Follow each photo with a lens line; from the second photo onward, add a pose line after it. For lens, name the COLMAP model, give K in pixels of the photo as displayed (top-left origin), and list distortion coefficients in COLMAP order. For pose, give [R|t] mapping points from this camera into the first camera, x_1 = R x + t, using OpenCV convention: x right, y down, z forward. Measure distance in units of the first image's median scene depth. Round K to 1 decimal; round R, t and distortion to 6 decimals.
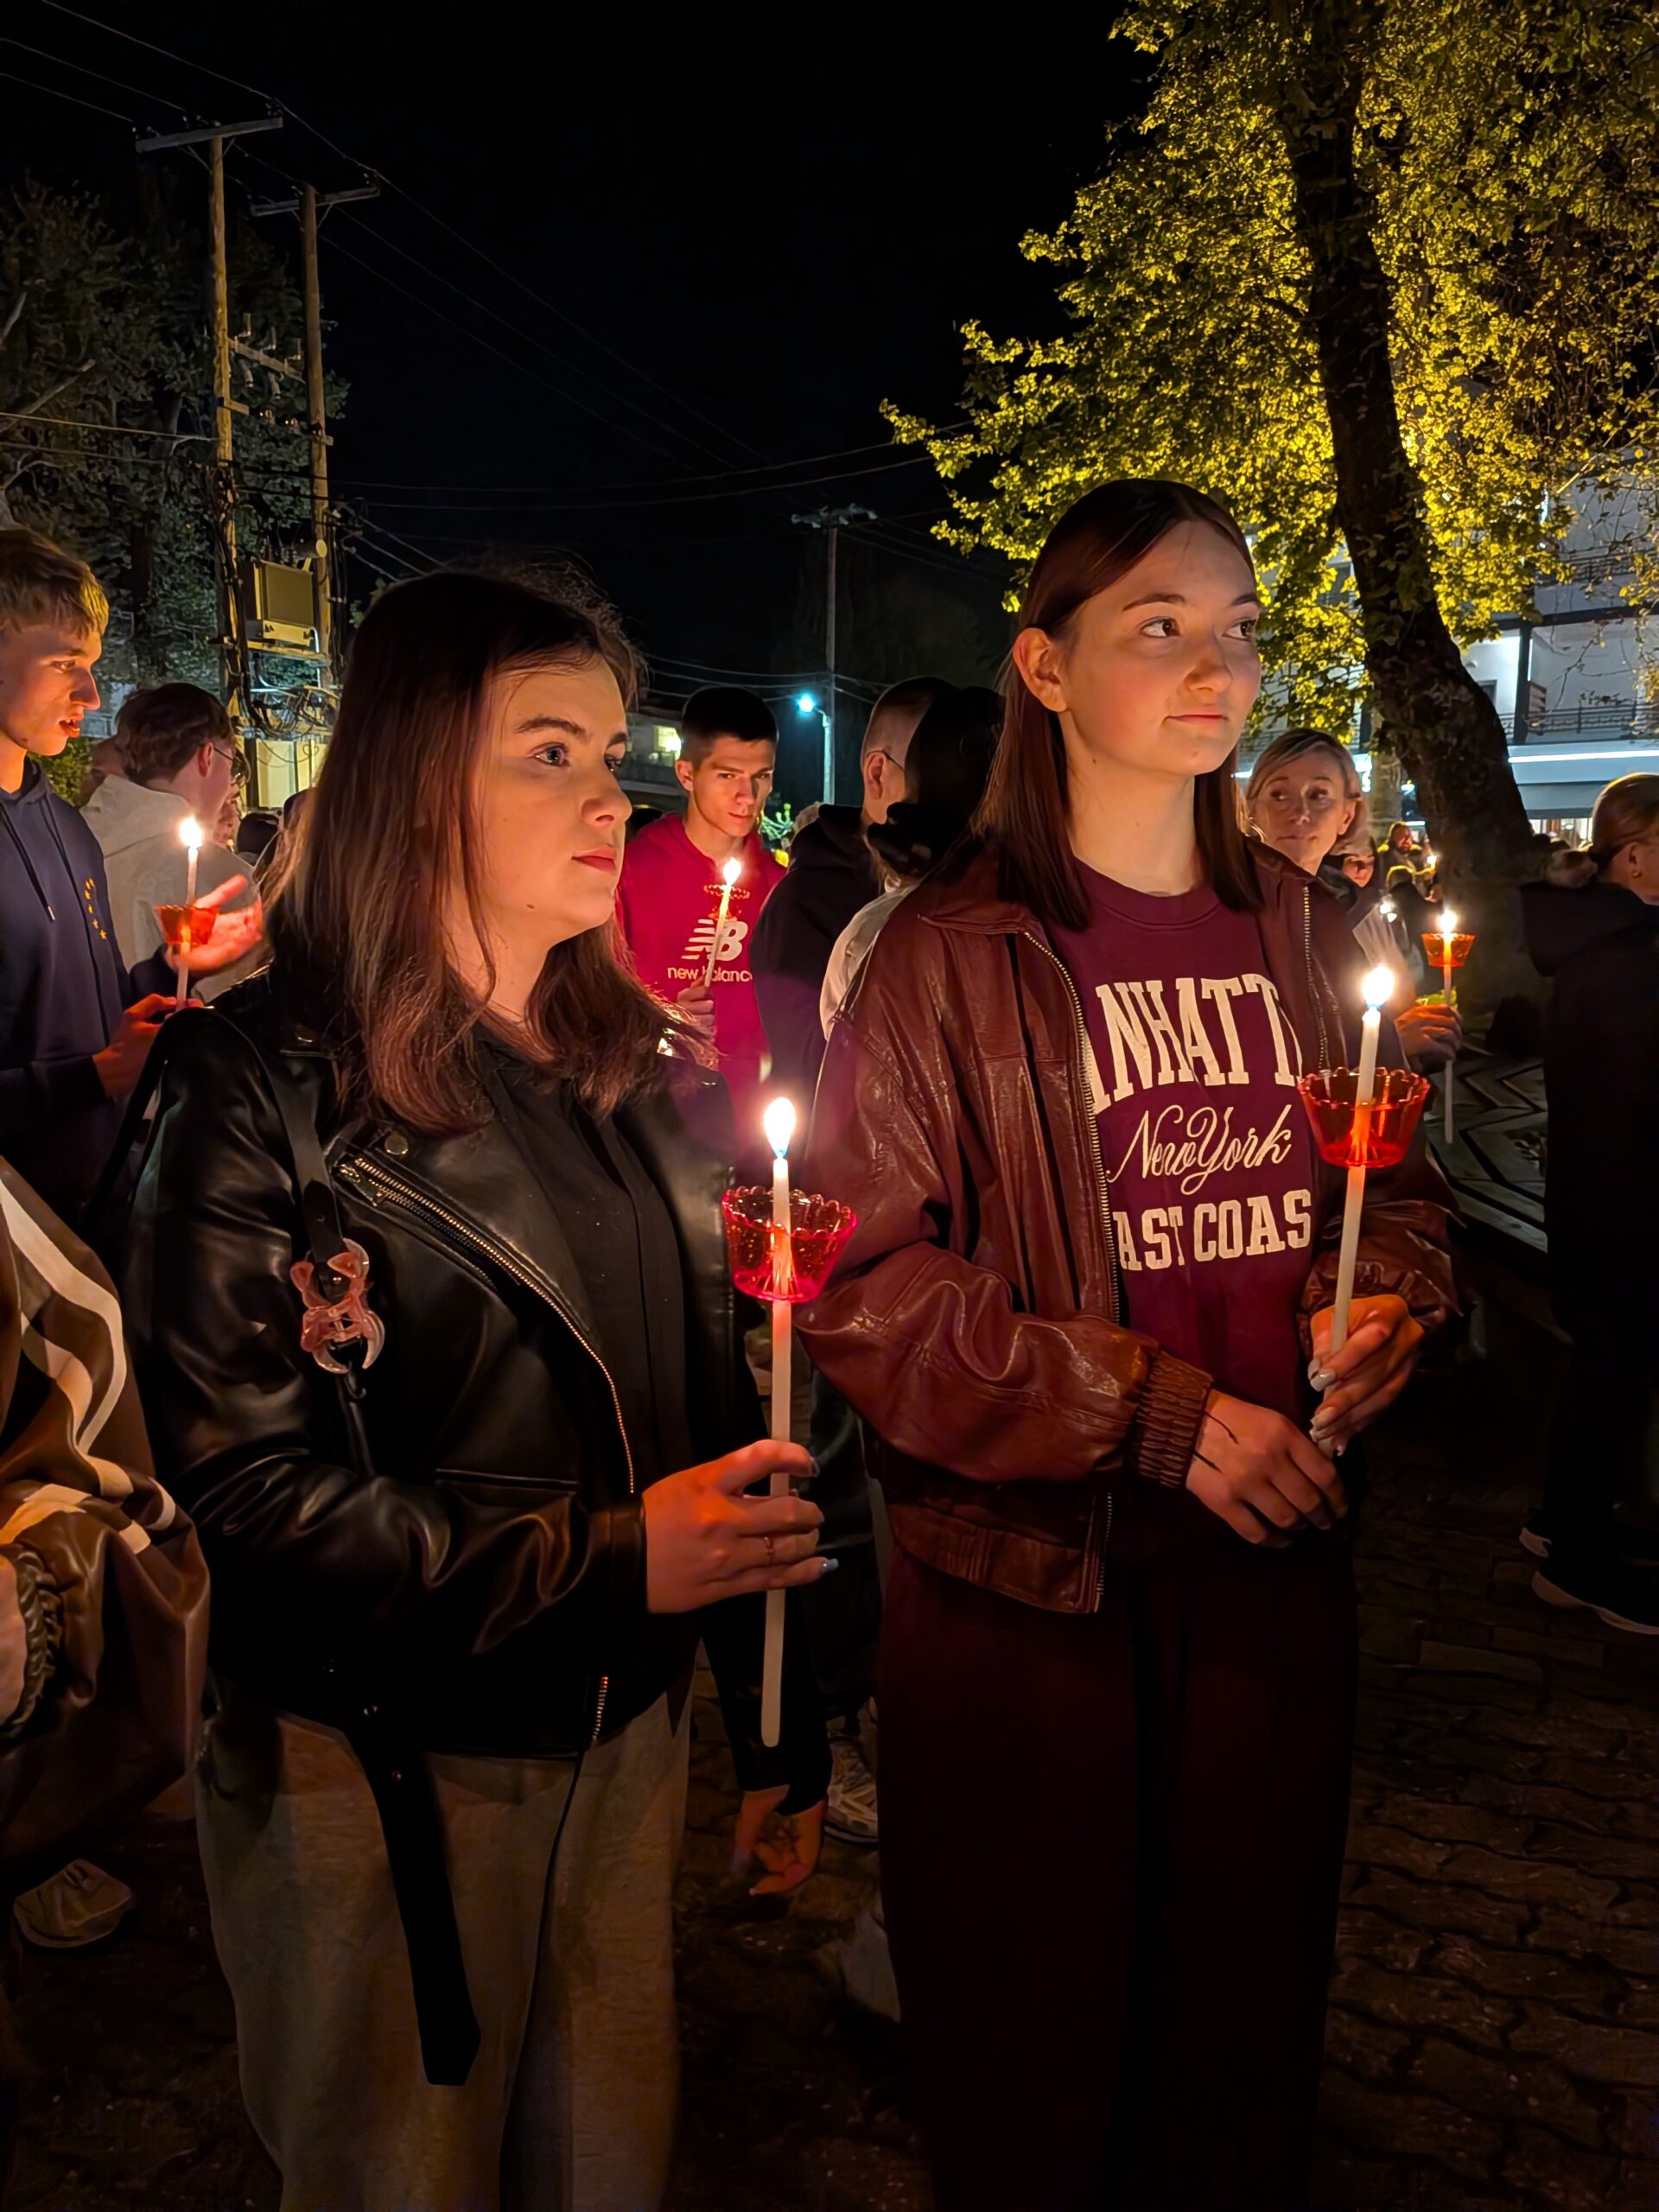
lens RADIAL K [[1616.2, 0, 758.1], [0, 1616.2, 1122.4], [0, 0, 1]] dist [0.015031, -0.027808]
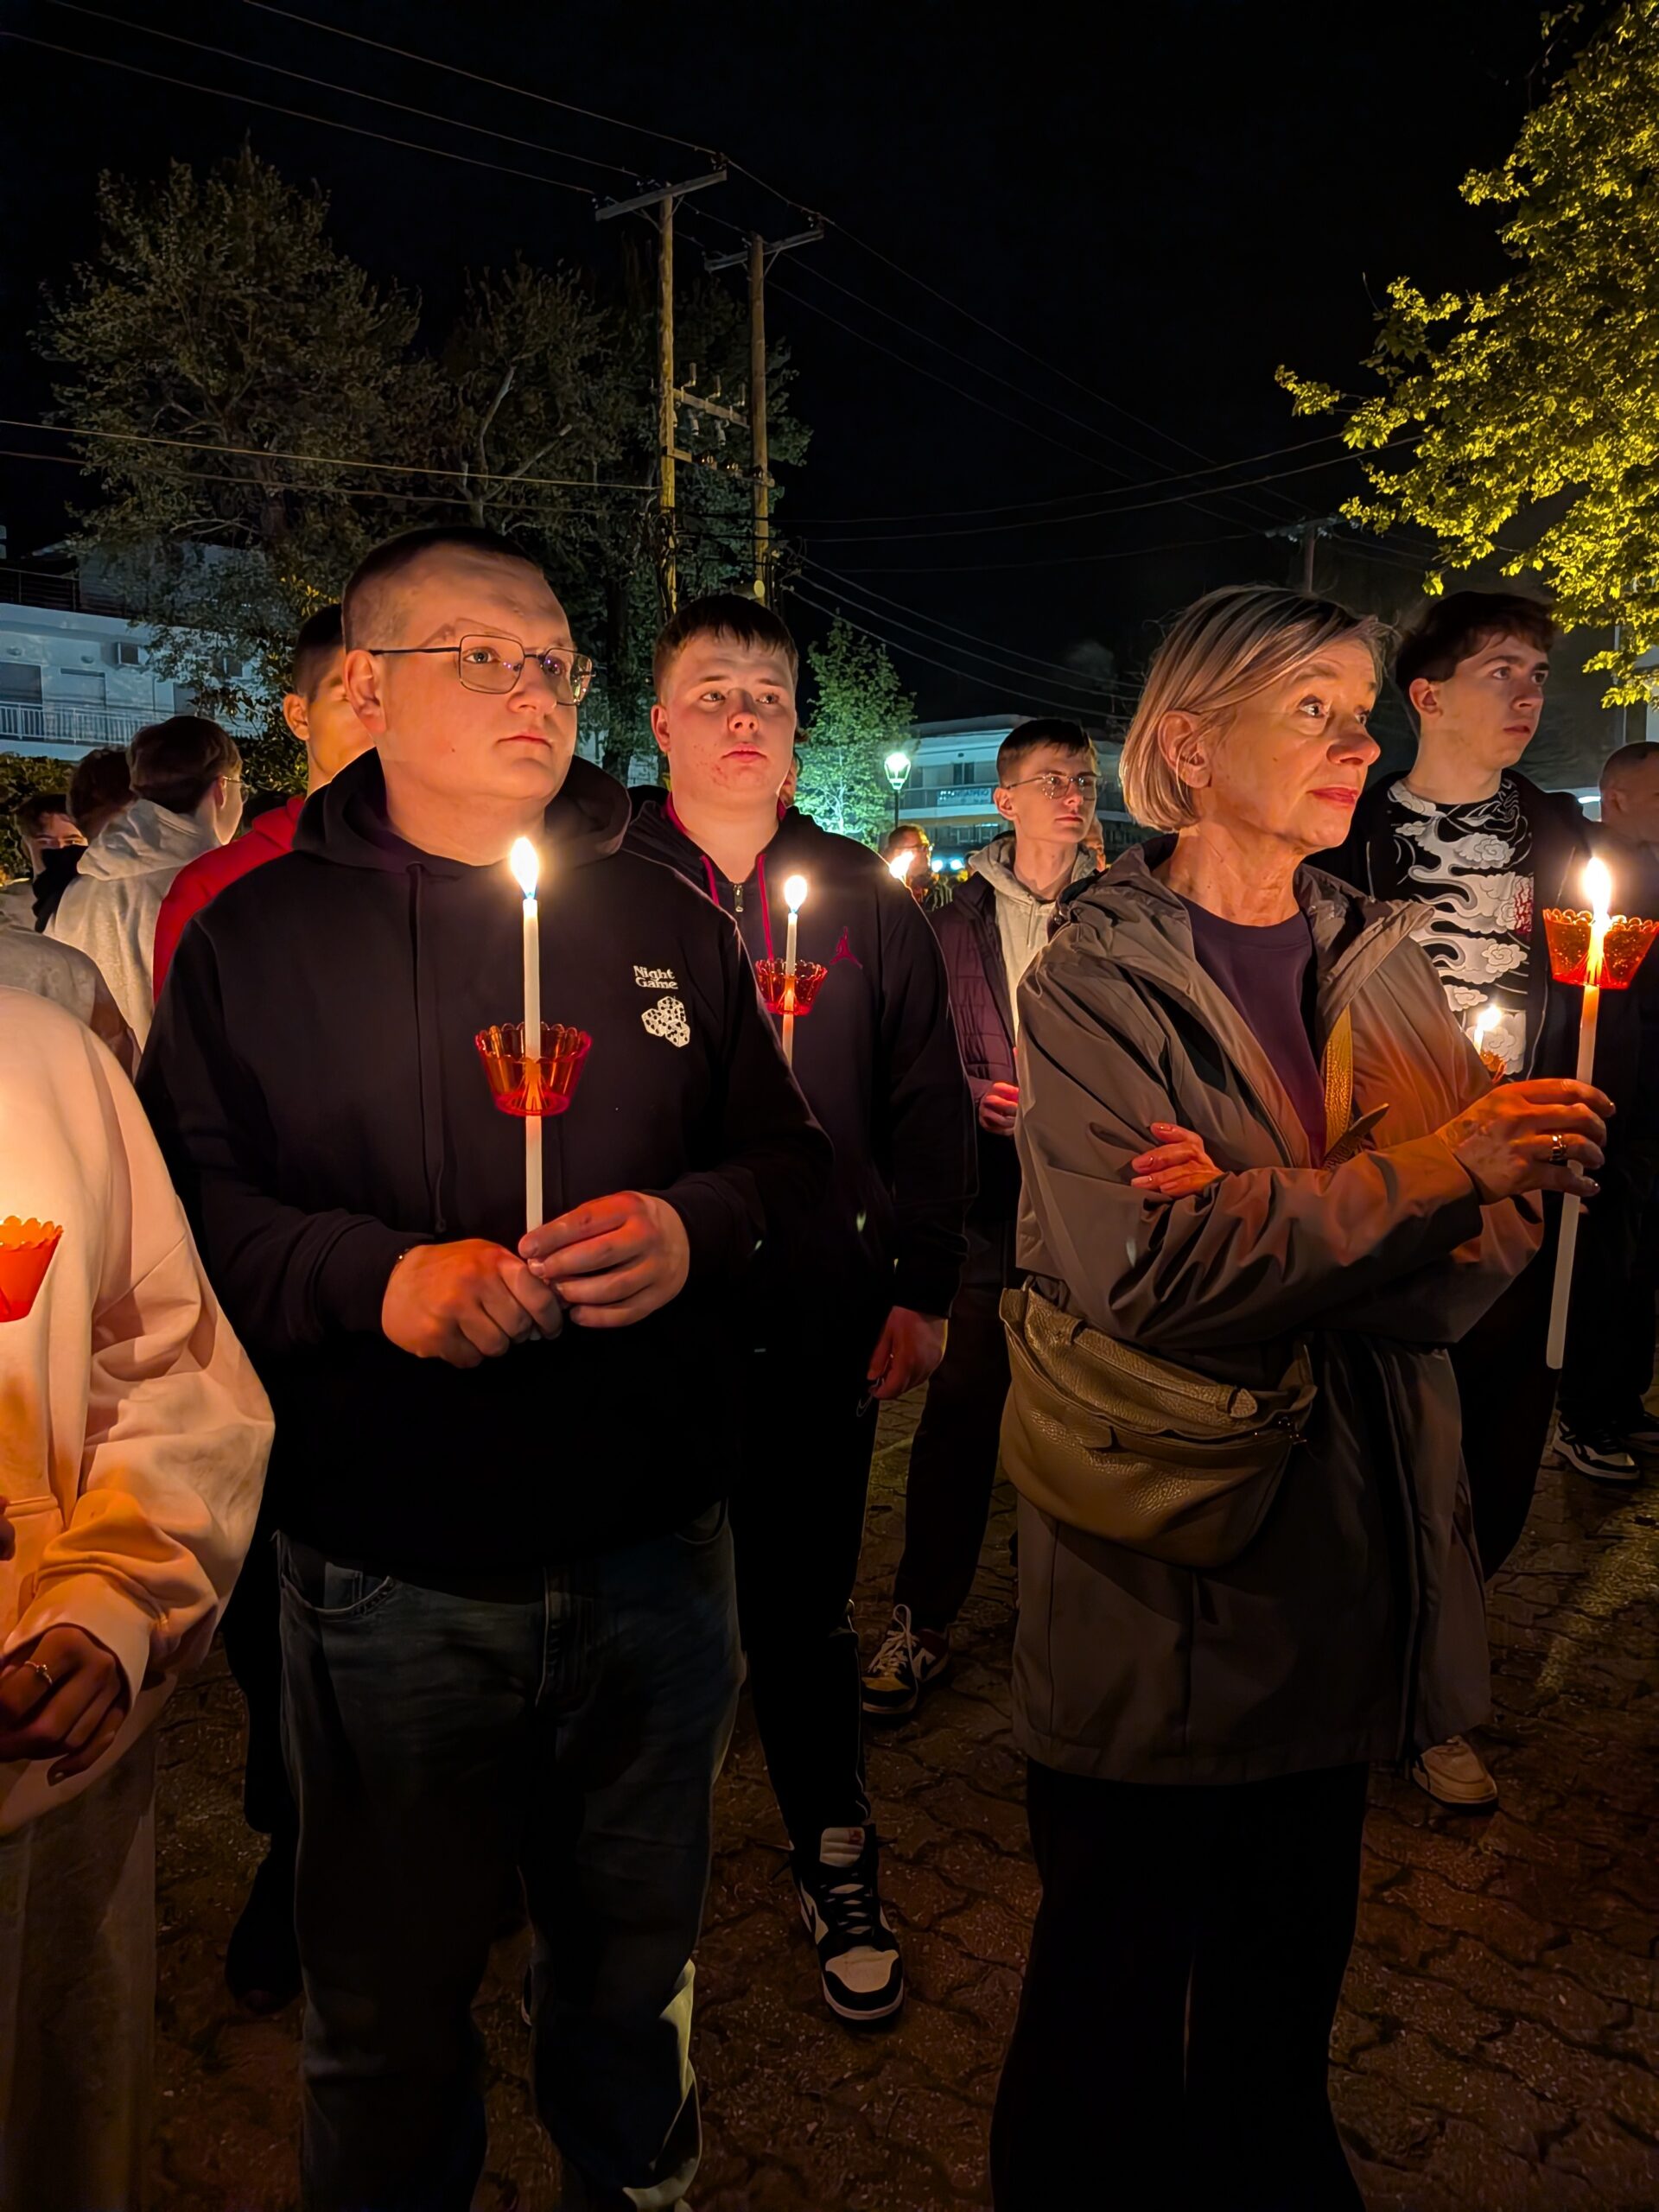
lens RADIAL K [[1616.2, 0, 835.4], [0, 1616.2, 1089.5], [0, 0, 1]] dist [0.015031, -0.027808]
pose [[0.967995, 0.020212, -0.250155, 0.064135], [-0.030522, 0.998834, -0.037402, -0.007724], [0.249107, 0.043840, 0.967483, 0.084671]]
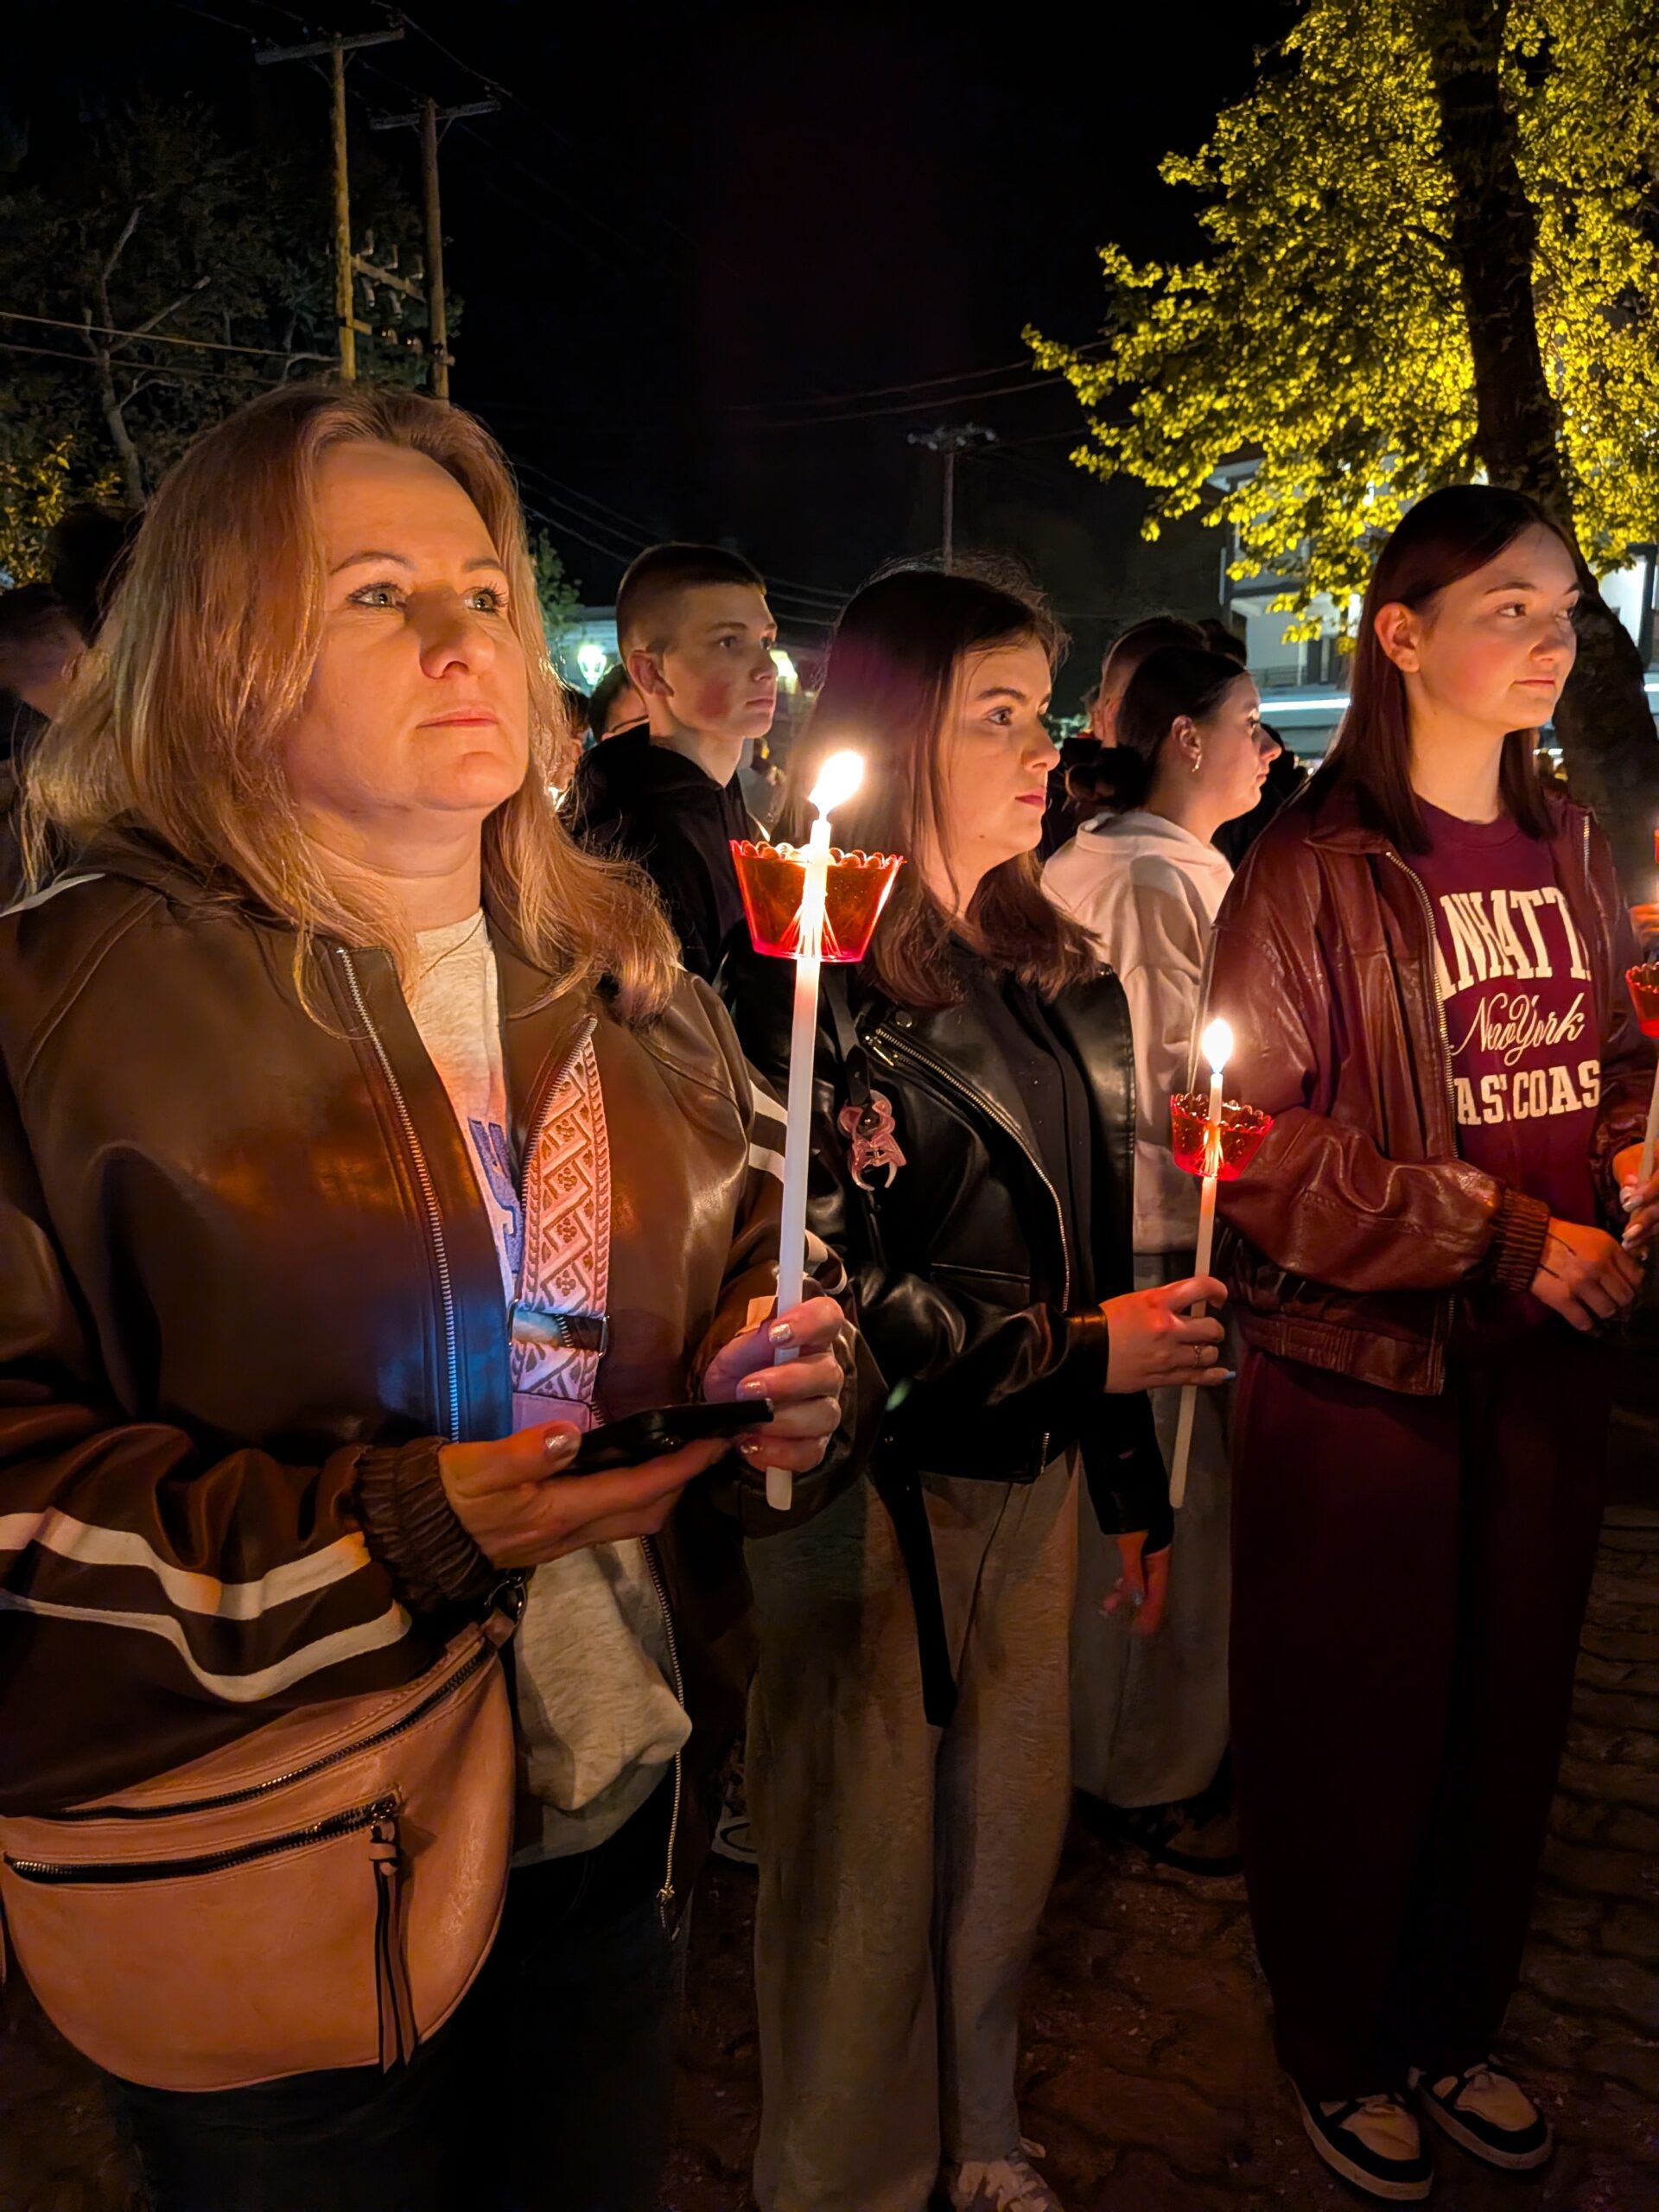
lens RADIAL K [[1616.2, 0, 860.5], [0, 1616.2, 1118.7], [0, 0, 1]] dist [0.015031, -0.027808]
pose [[0.999998, 0.001753, -0.000692, -0.021663], [-0.001722, 0.999102, 0.042327, 0.003009], [0.000766, -0.042326, 0.999104, -0.023799]]
